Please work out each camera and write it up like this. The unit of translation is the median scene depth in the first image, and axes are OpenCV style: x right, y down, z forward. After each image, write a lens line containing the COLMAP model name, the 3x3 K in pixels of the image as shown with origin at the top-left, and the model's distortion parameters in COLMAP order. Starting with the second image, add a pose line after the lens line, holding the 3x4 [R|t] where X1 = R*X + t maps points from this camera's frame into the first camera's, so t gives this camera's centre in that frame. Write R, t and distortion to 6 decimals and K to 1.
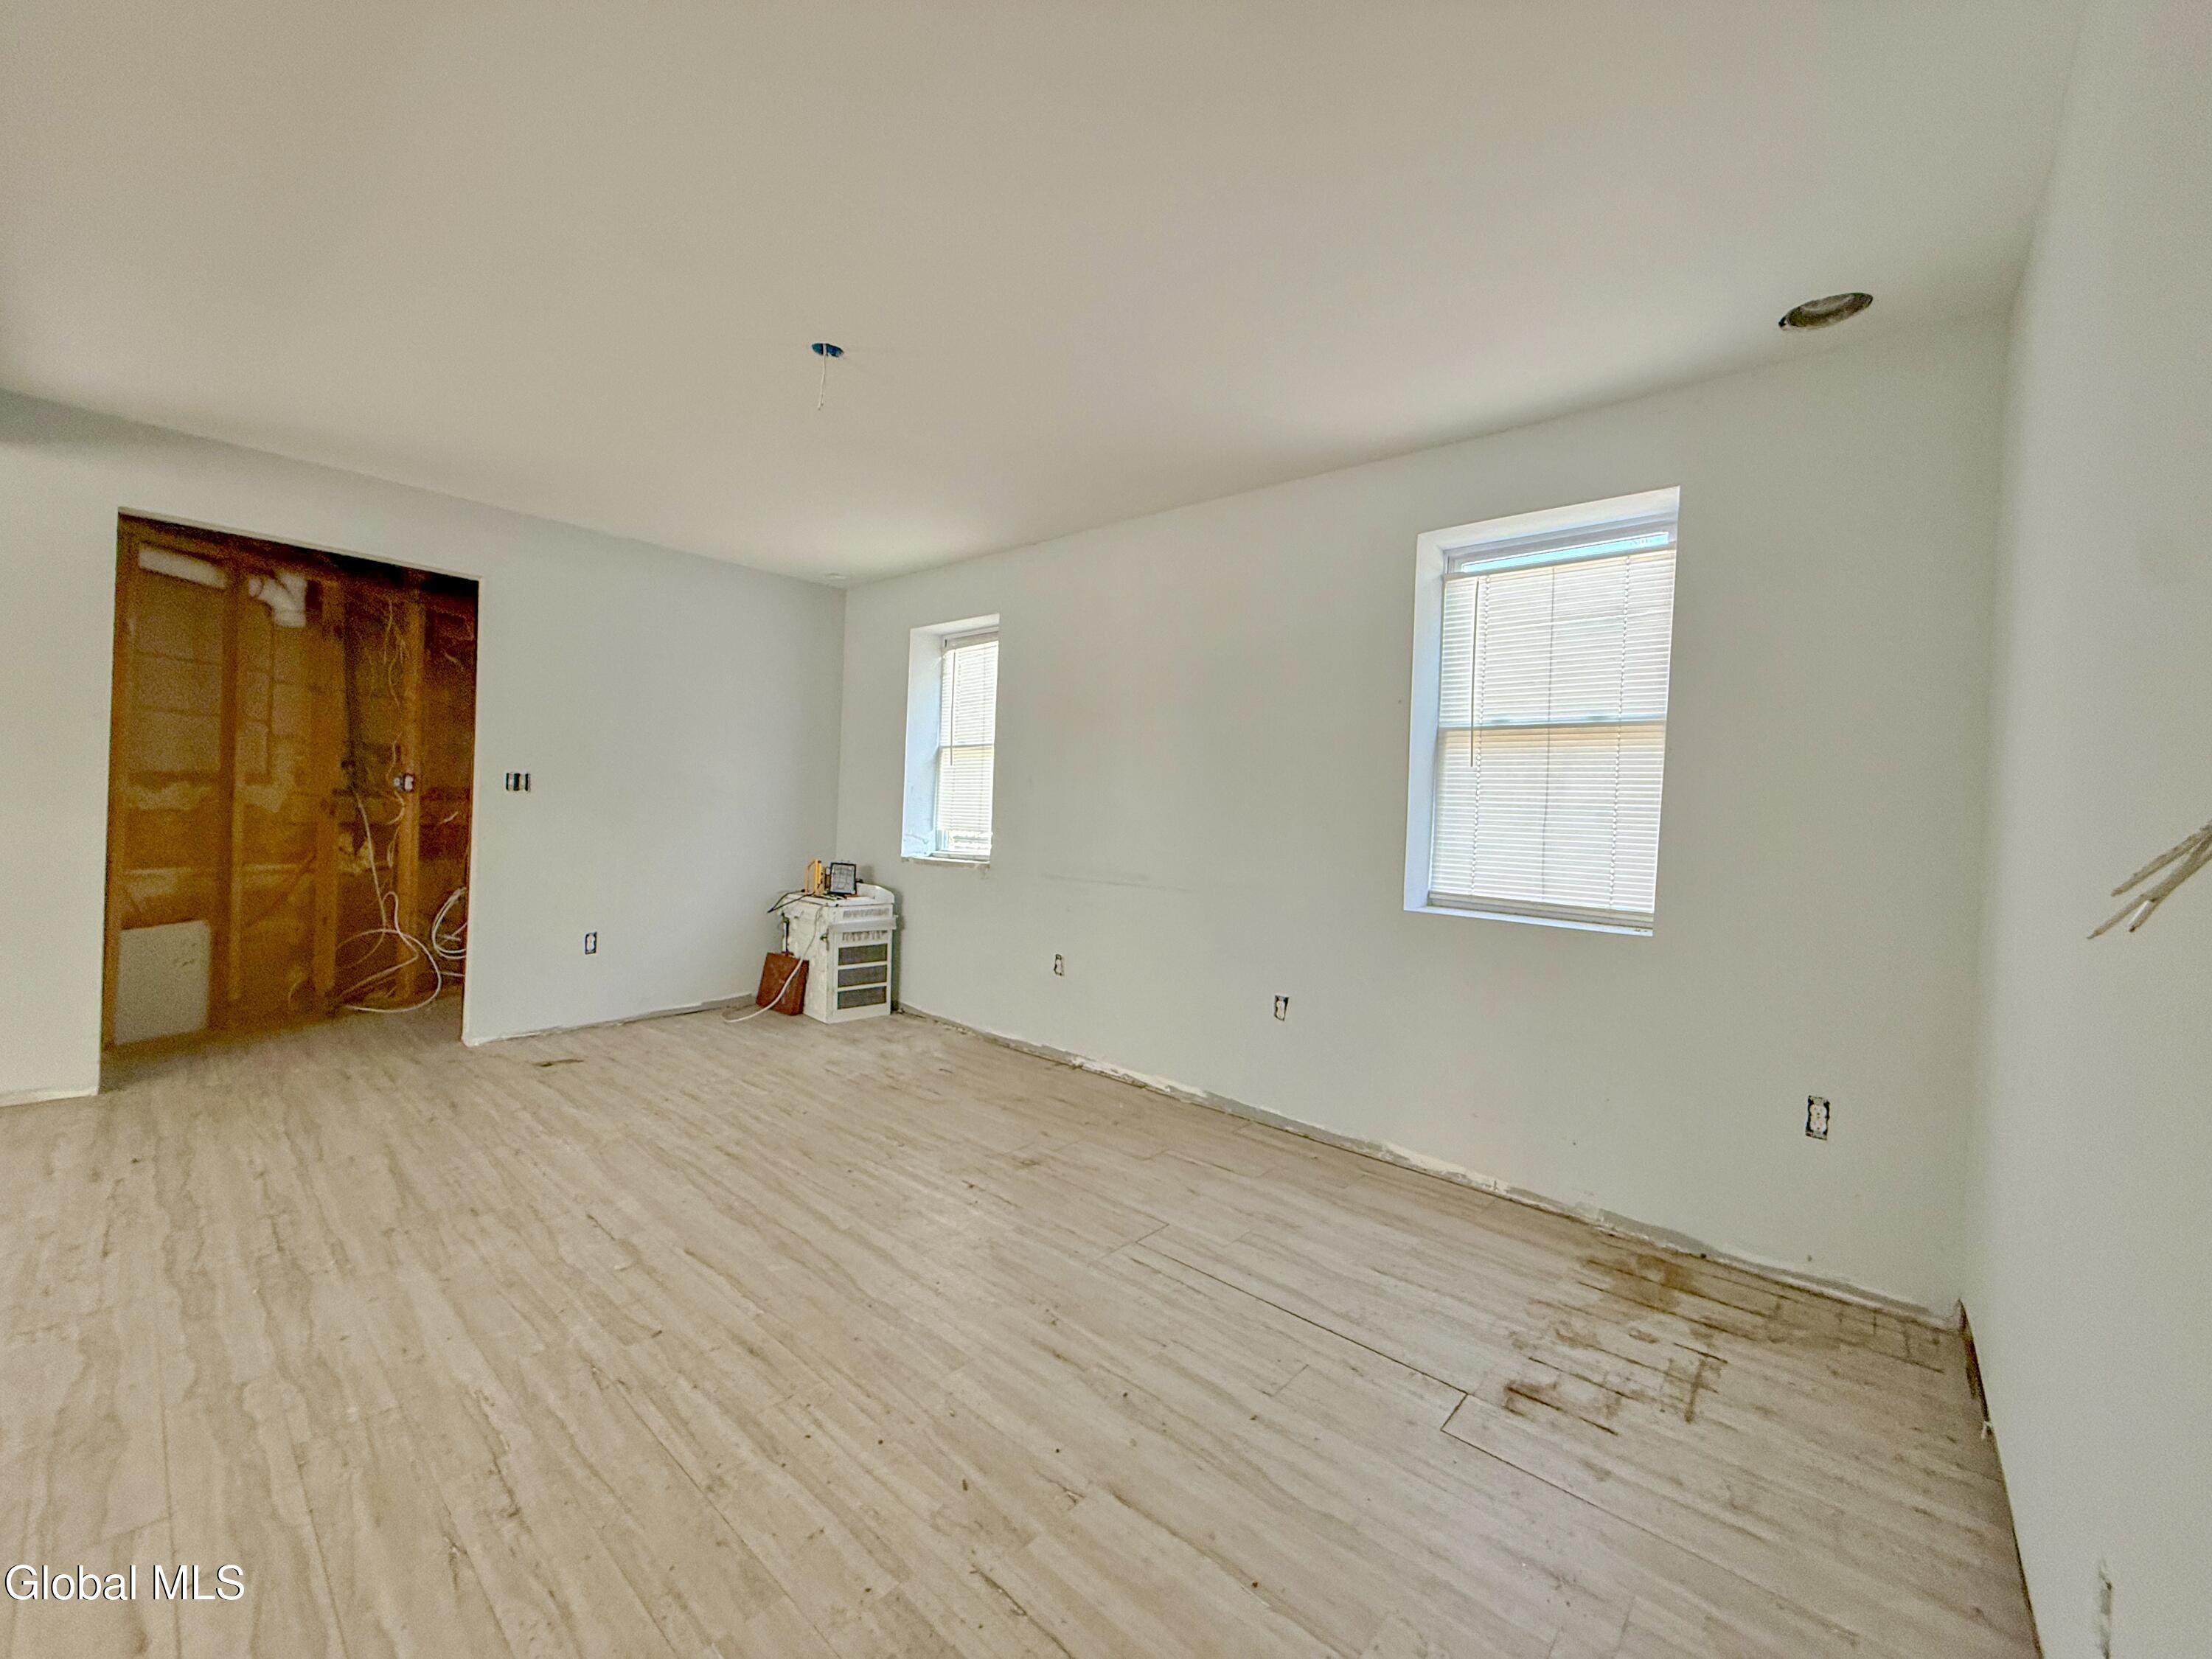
lens RADIAL K [[879.7, 0, 1101.0], [0, 879.7, 826.2], [0, 0, 1]] dist [0.000783, -0.000585]
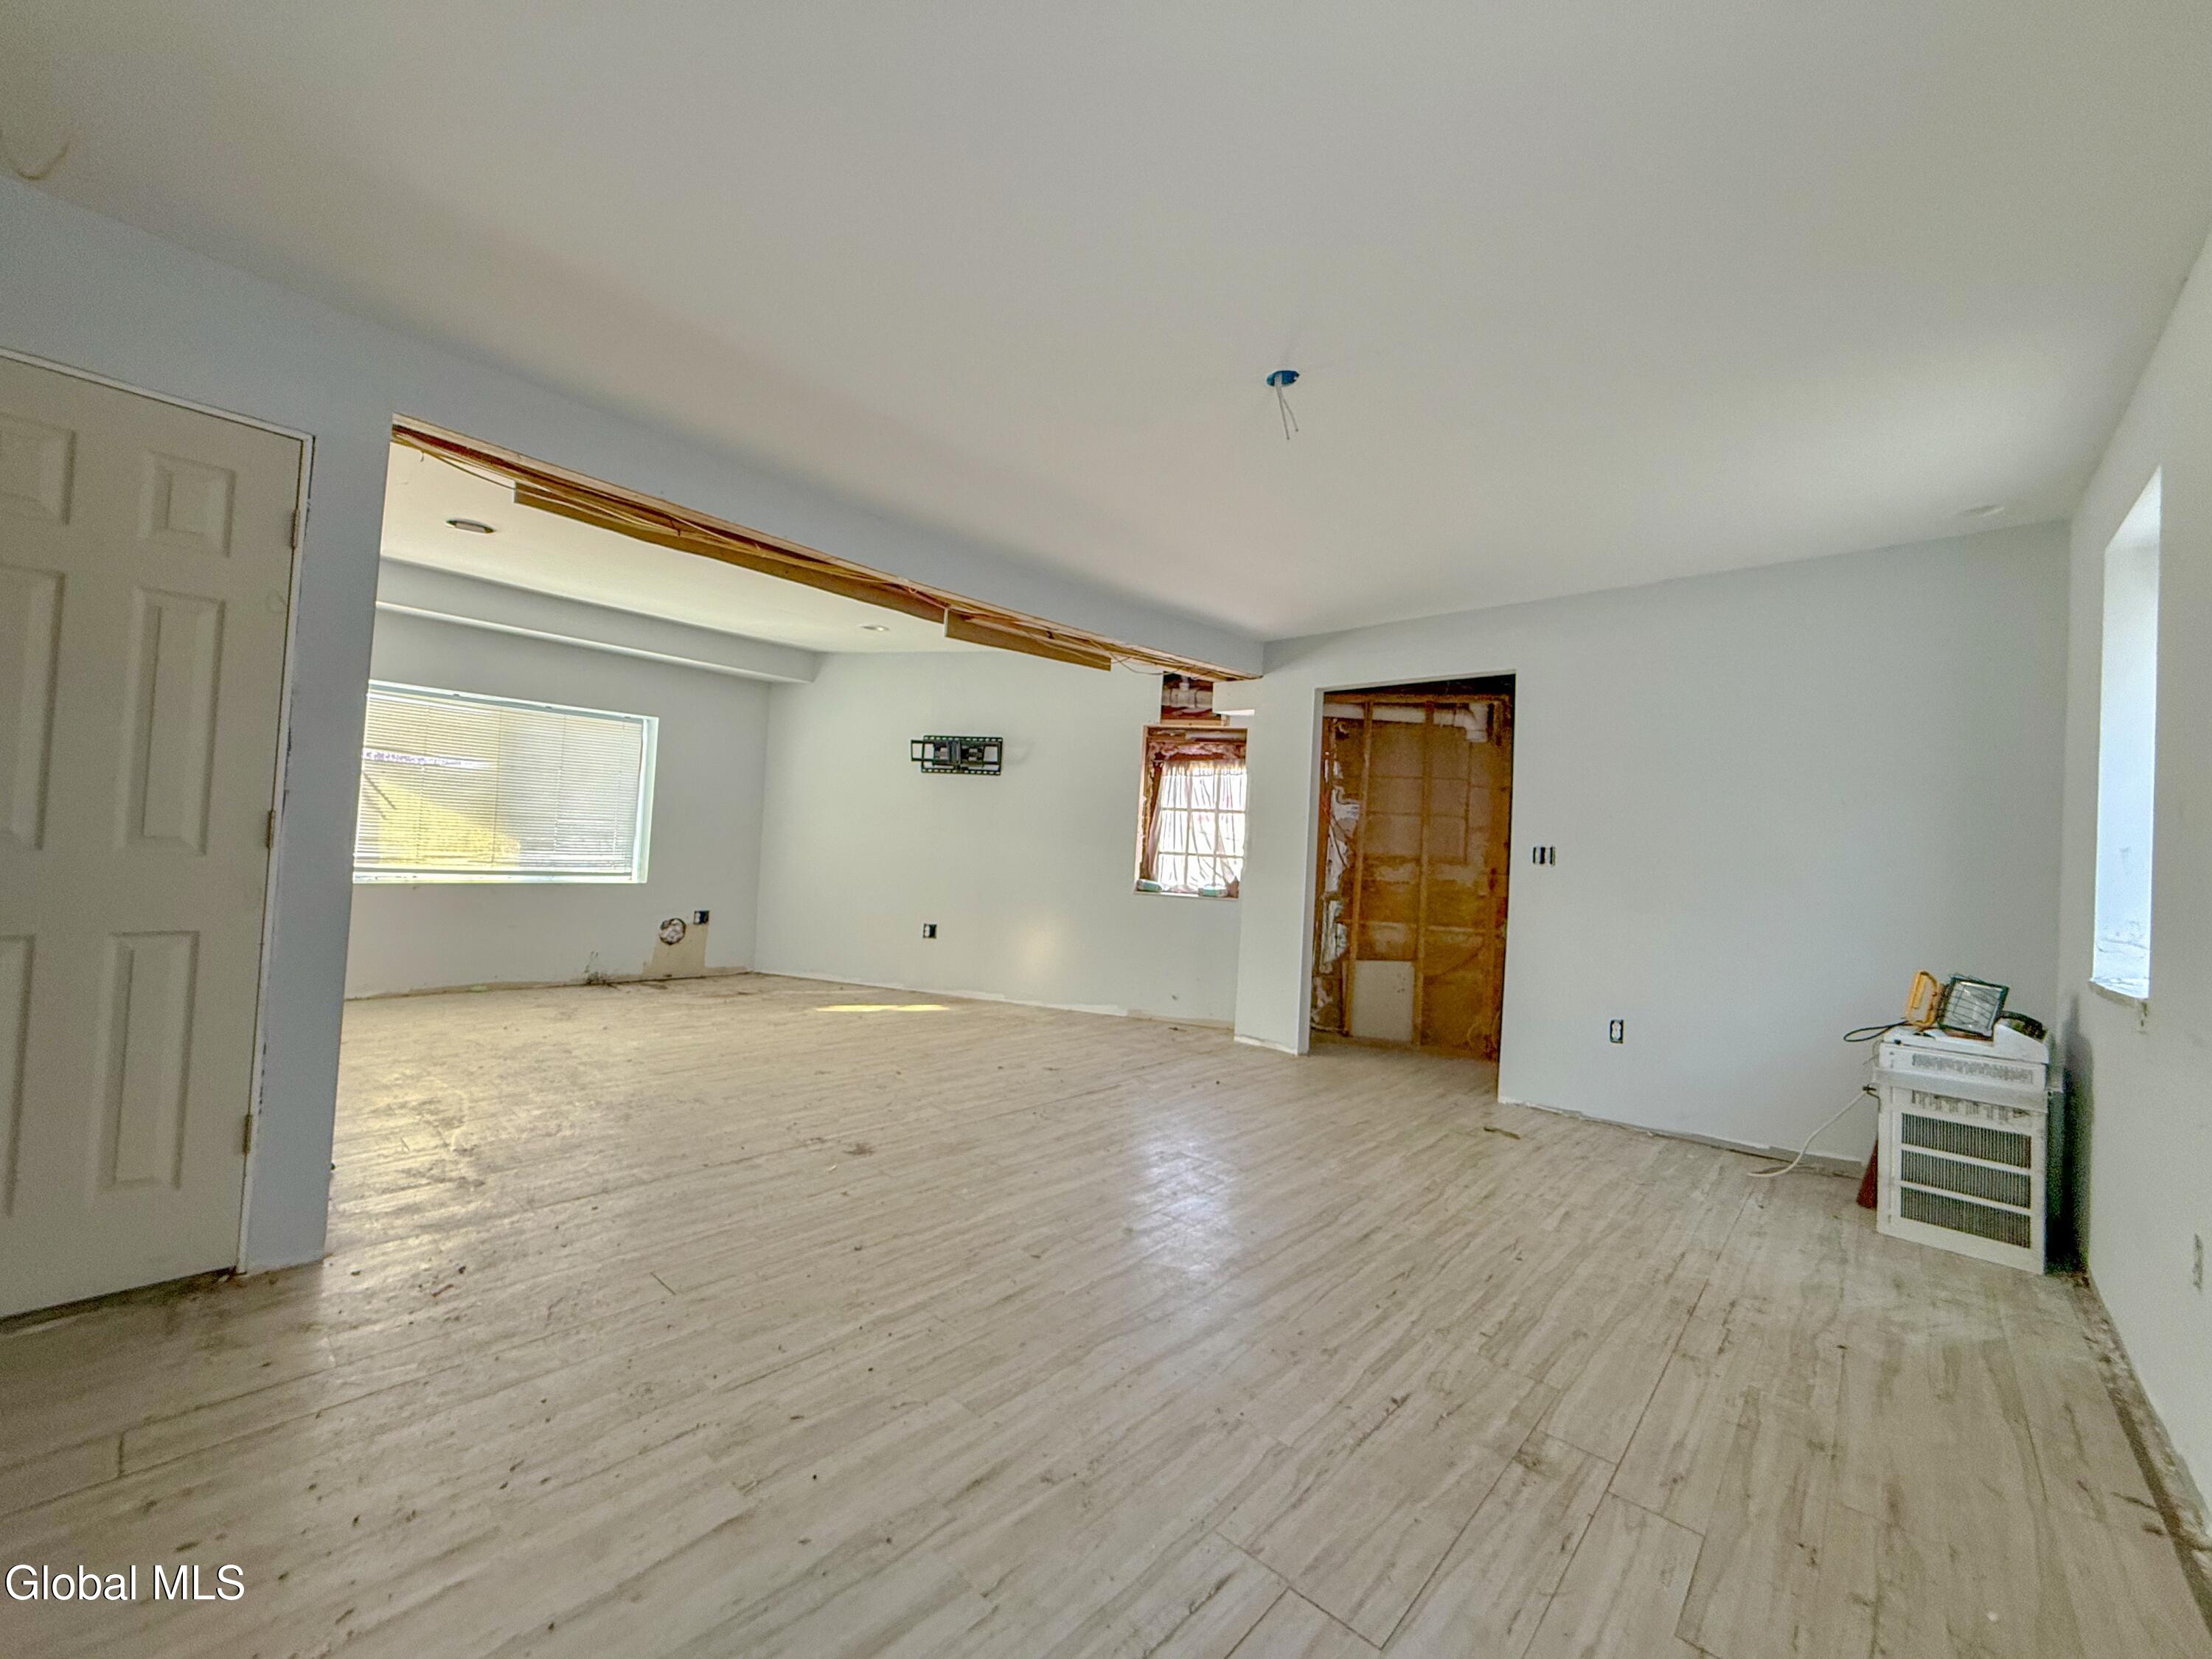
lens RADIAL K [[879.7, 0, 1102.0], [0, 879.7, 826.8], [0, 0, 1]] dist [0.000783, -0.000585]
pose [[-0.013799, -0.070974, -0.997383, 0.484429], [-0.062625, 0.995581, -0.069980, 0.026619], [0.997942, 0.061495, -0.018183, 0.653689]]
